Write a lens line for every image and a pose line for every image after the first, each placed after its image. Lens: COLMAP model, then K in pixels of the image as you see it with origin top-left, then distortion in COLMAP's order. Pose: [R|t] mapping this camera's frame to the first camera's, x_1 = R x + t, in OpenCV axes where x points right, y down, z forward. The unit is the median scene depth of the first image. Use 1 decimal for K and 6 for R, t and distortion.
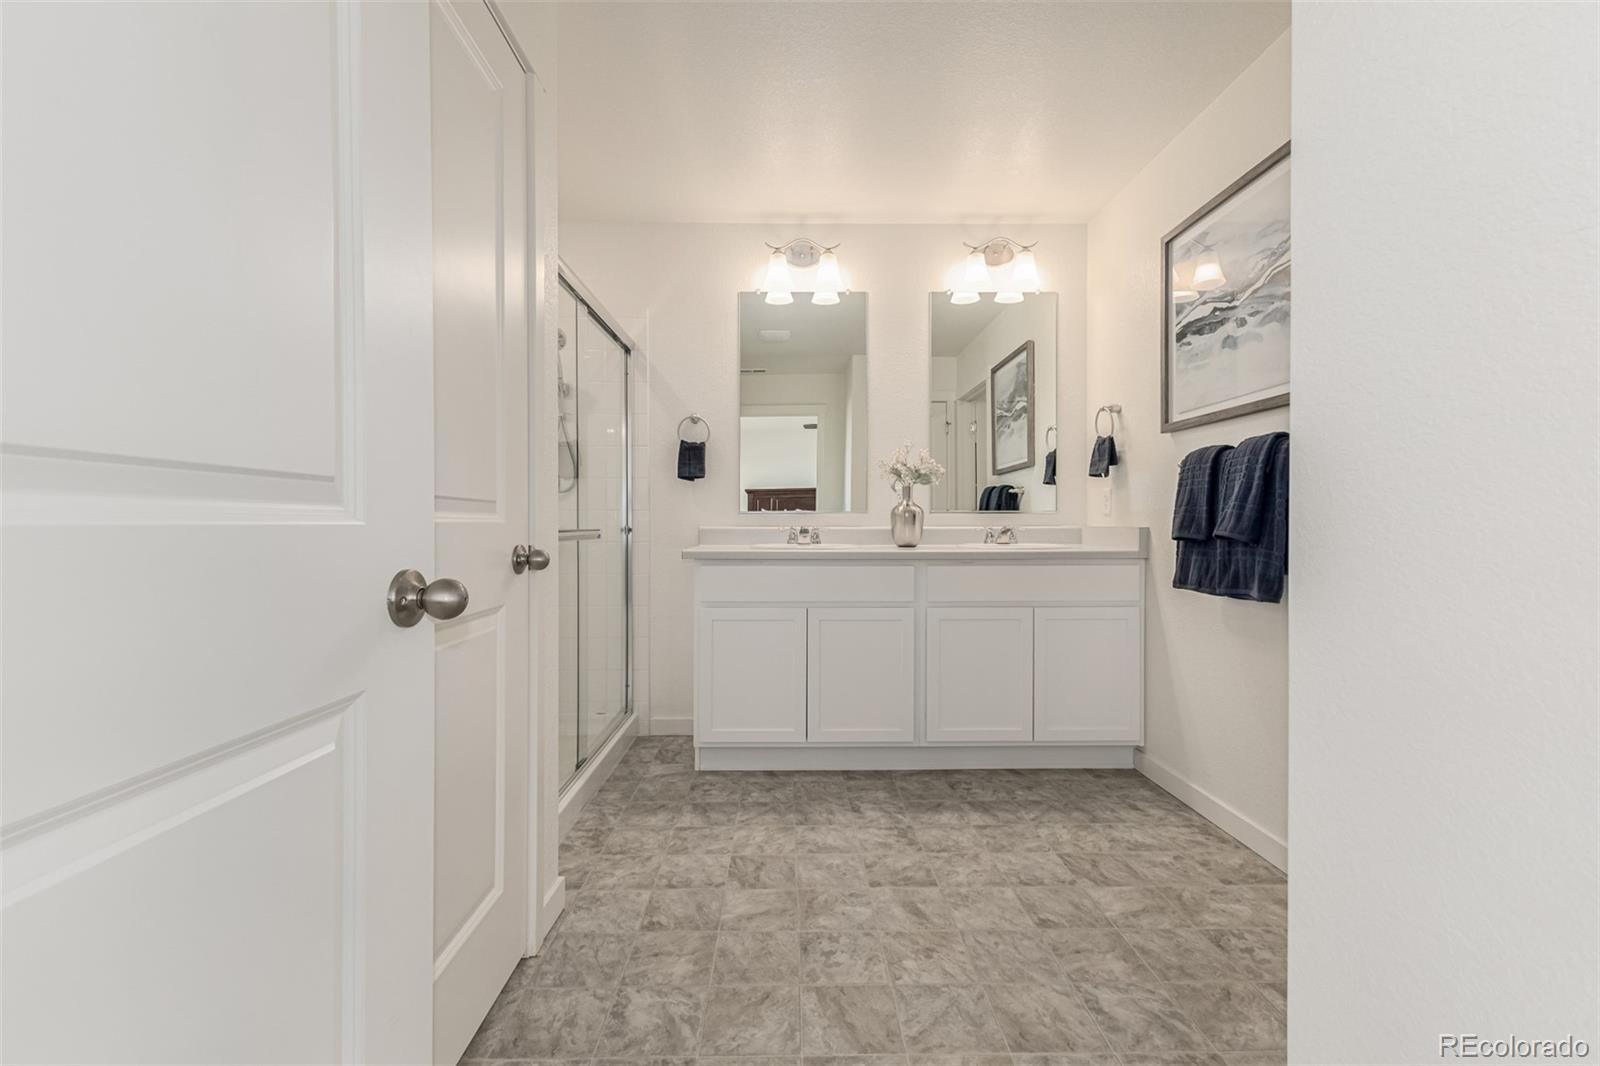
lens RADIAL K [[687.0, 0, 796.9], [0, 687.0, 526.1], [0, 0, 1]] dist [0.007015, -0.000792]
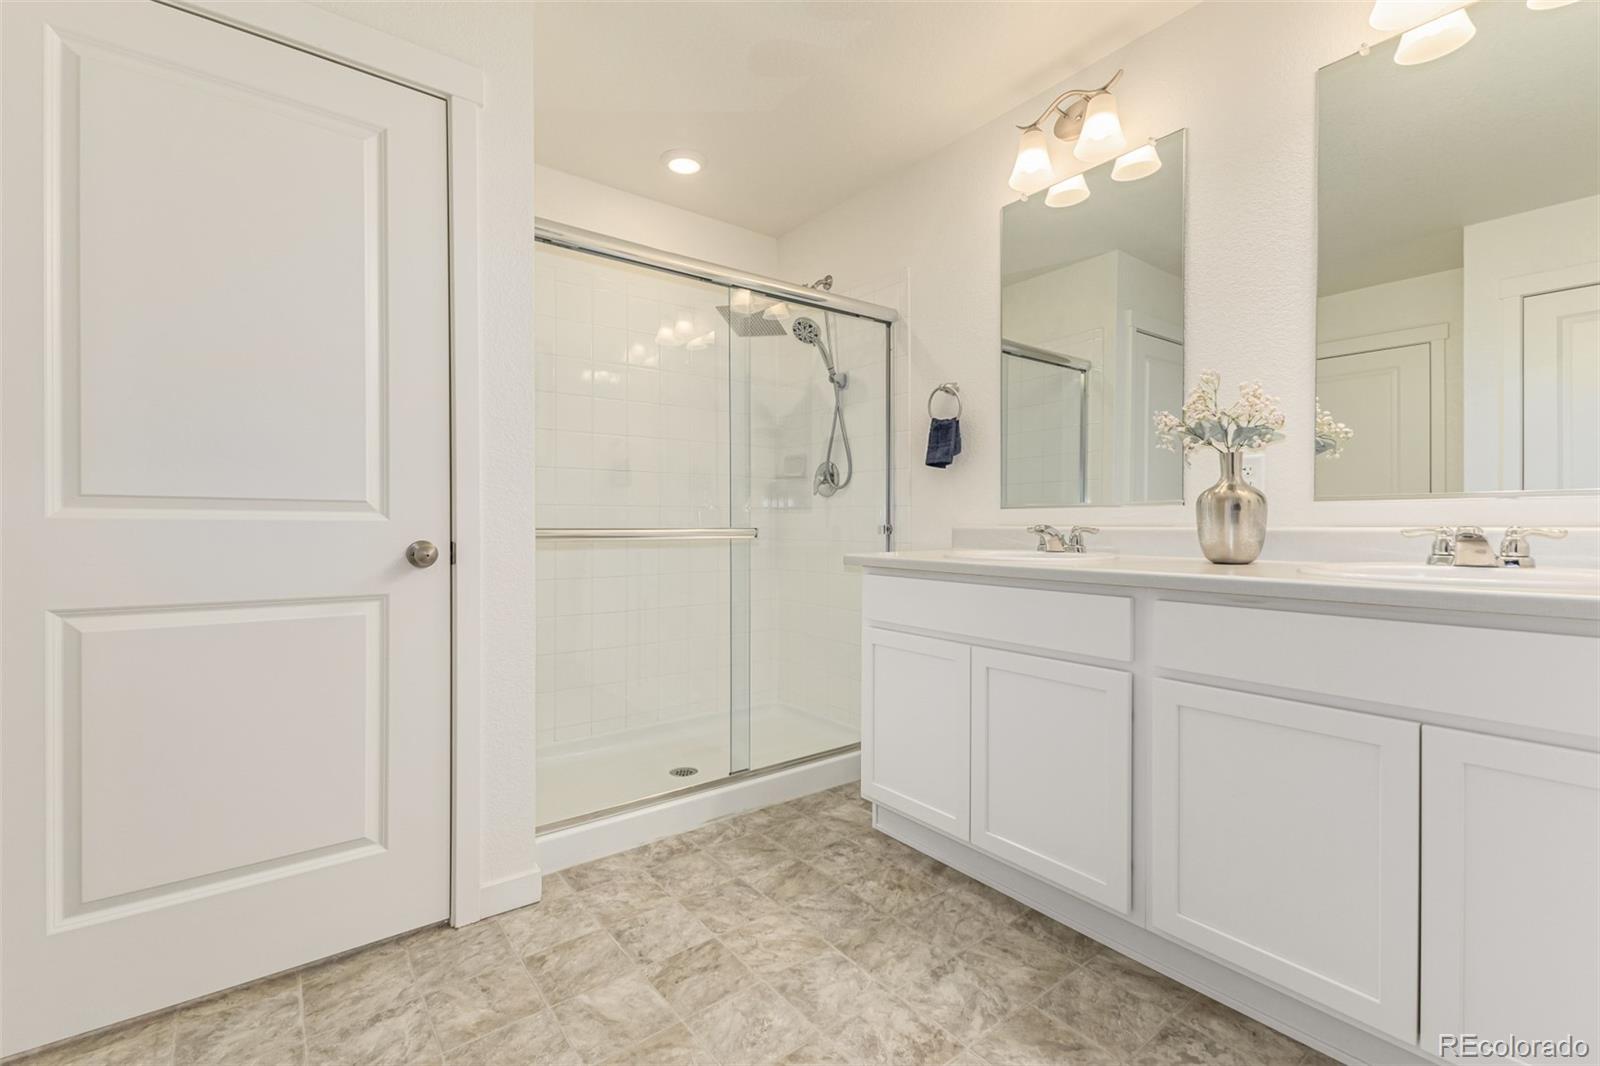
lens RADIAL K [[687.0, 0, 796.9], [0, 687.0, 526.1], [0, 0, 1]] dist [0.007015, -0.000792]
pose [[0.598790, 0.004755, -0.800892, 0.417815], [-0.002300, 0.999988, 0.004218, -0.001131], [0.800903, -0.000683, 0.598794, 0.418767]]
